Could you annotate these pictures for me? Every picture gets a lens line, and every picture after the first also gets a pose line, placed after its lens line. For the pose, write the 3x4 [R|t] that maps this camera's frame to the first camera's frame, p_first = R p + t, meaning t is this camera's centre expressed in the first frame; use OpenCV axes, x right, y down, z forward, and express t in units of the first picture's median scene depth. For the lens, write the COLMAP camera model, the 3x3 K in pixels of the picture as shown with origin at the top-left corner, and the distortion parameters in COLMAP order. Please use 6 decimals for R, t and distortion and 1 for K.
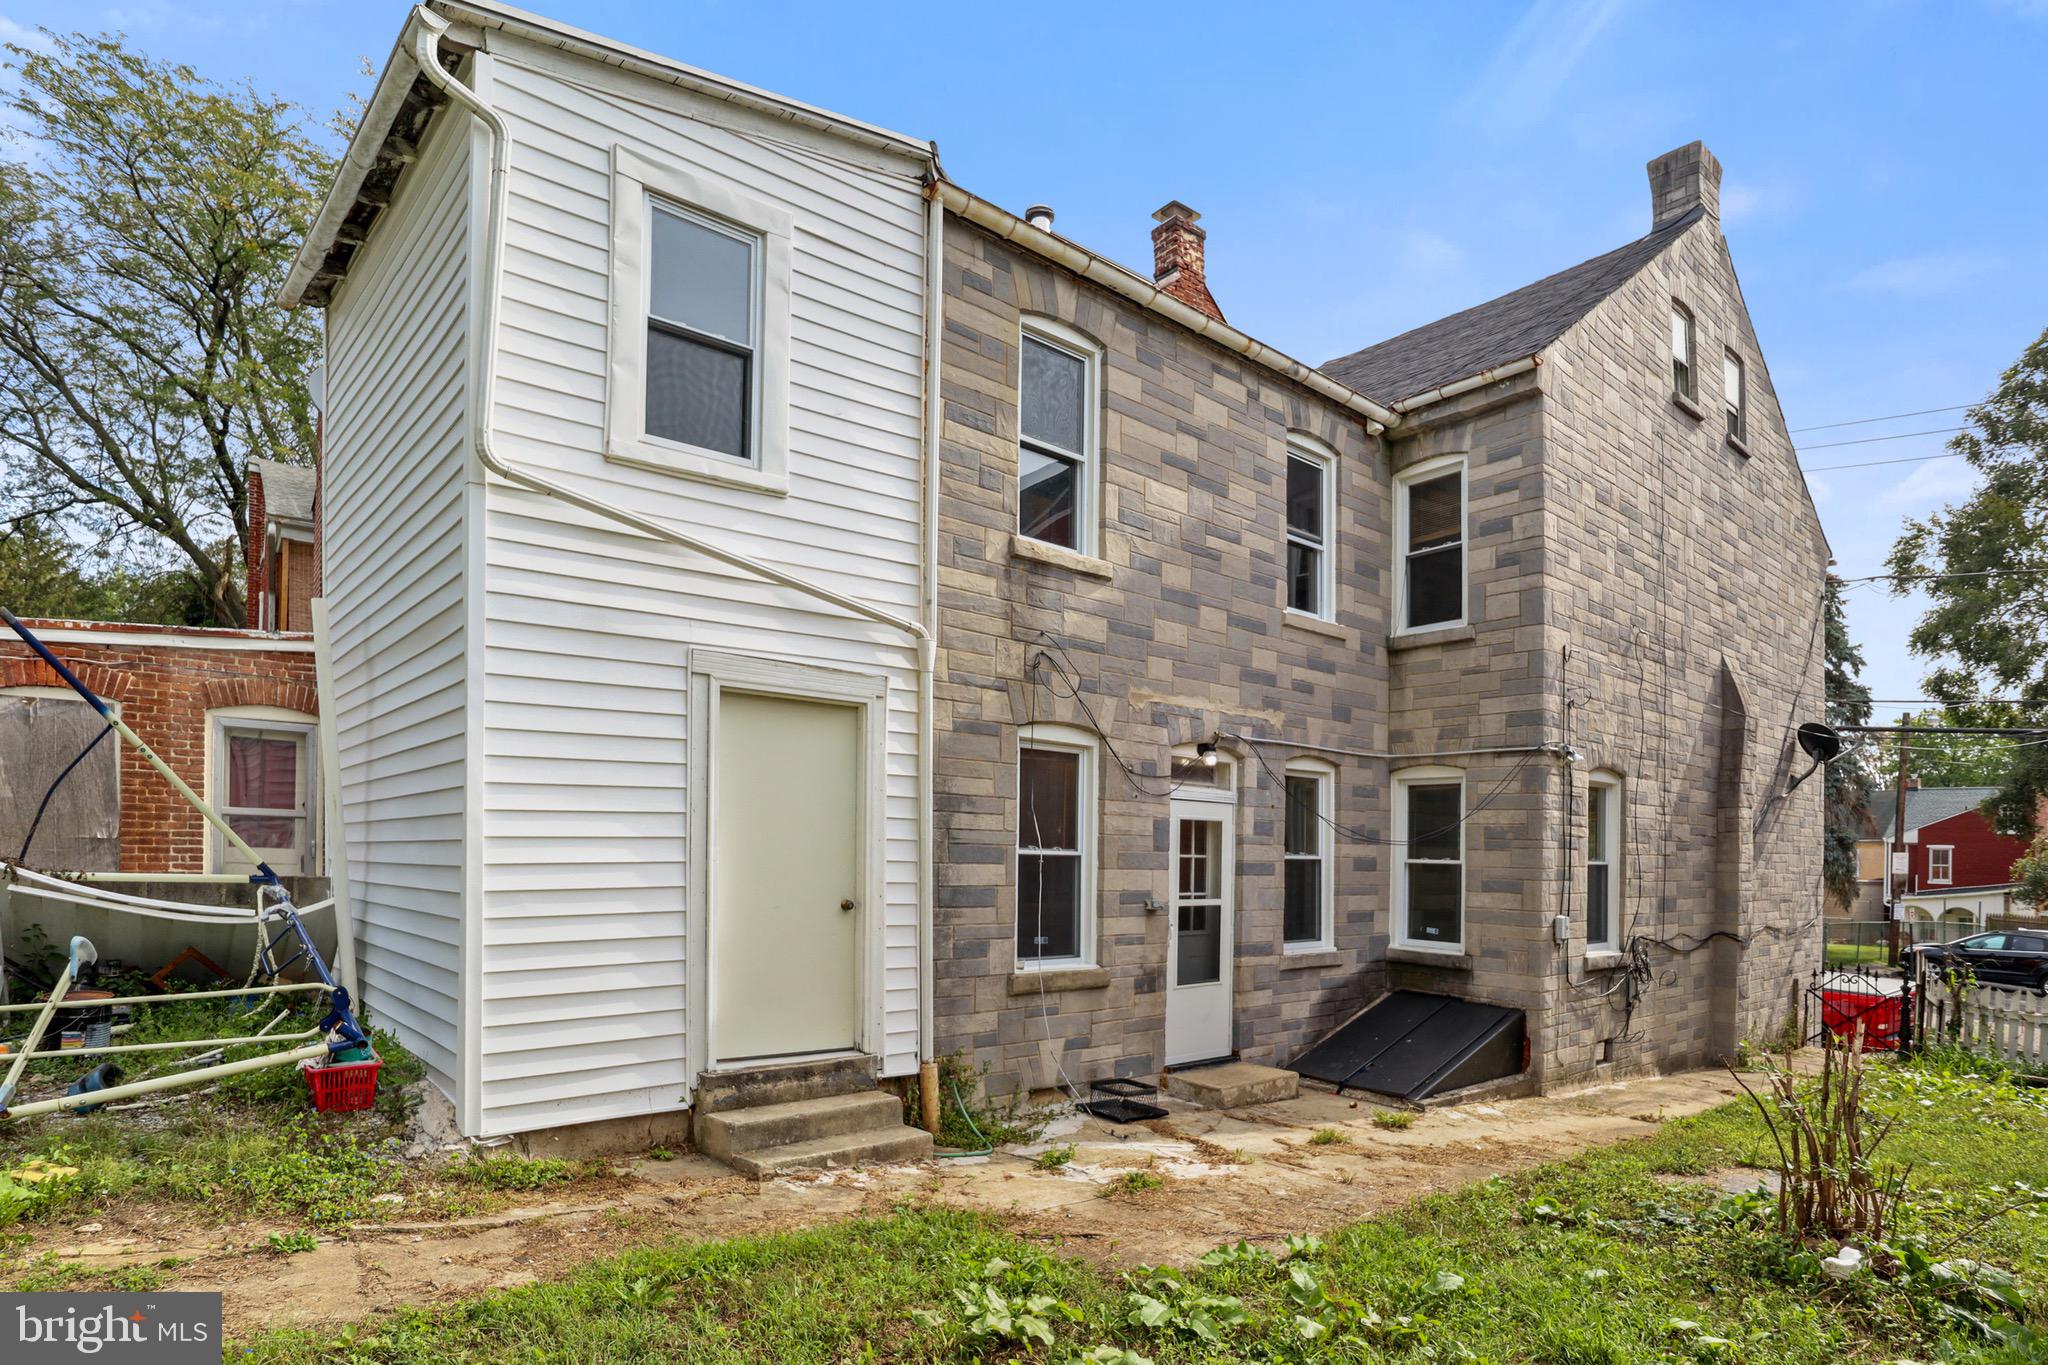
lens RADIAL K [[1126.5, 0, 1019.7], [0, 1126.5, 827.7], [0, 0, 1]] dist [-0.015449, -0.000349]
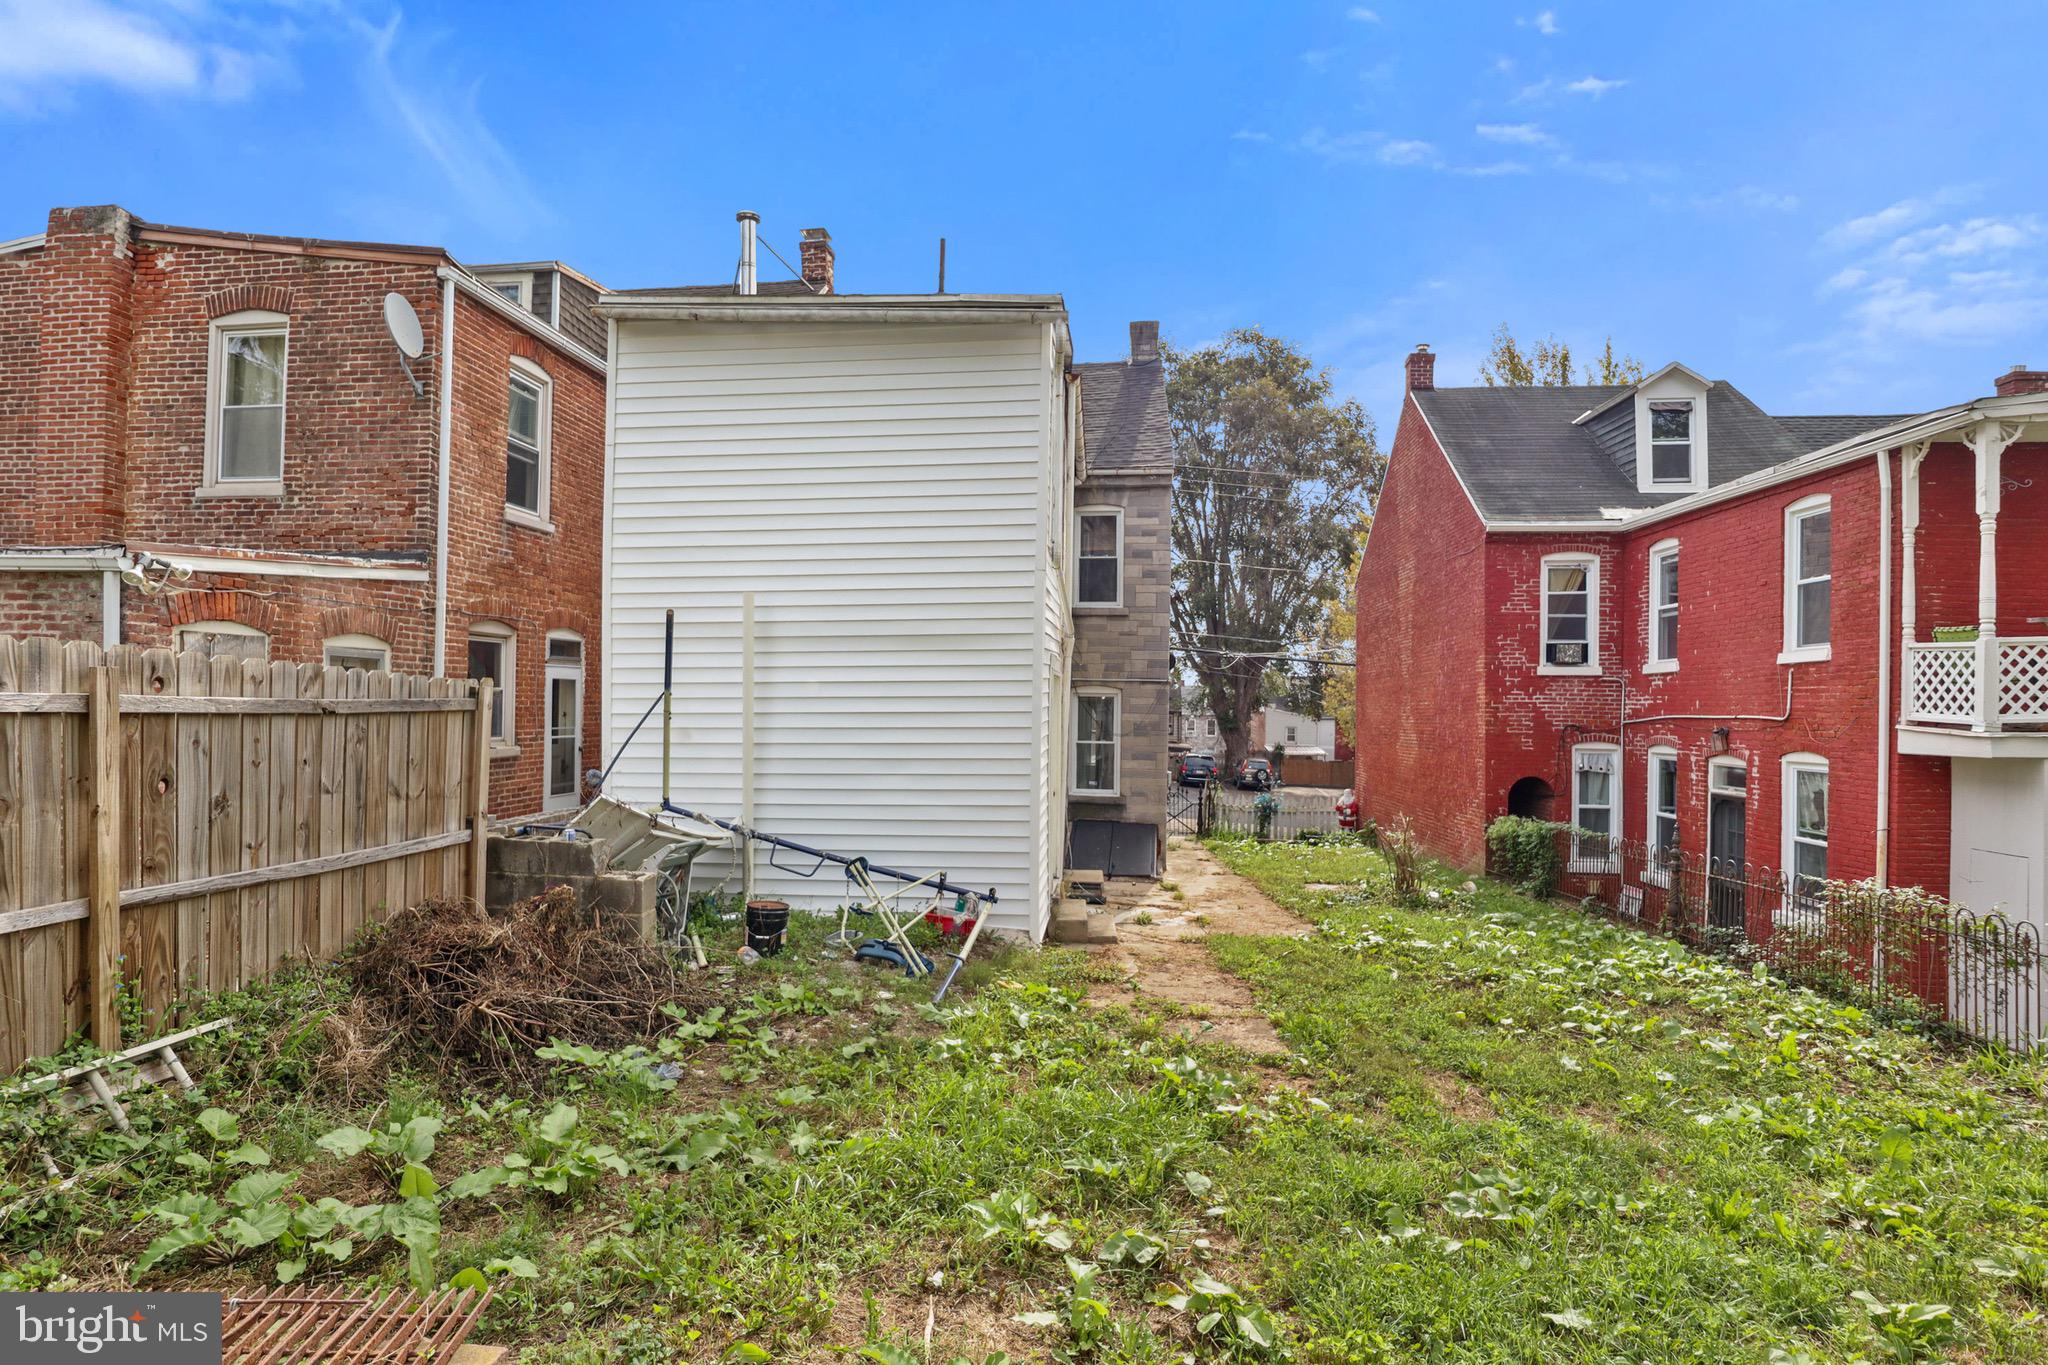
lens RADIAL K [[1126.5, 0, 1021.8], [0, 1126.5, 683.8], [0, 0, 1]] dist [-0.015449, -0.000349]
pose [[0.707322, -0.002292, 0.706887, -0.973333], [-0.007456, 0.999915, 0.010703, -0.080911], [-0.706852, -0.012841, 0.707245, -0.128618]]
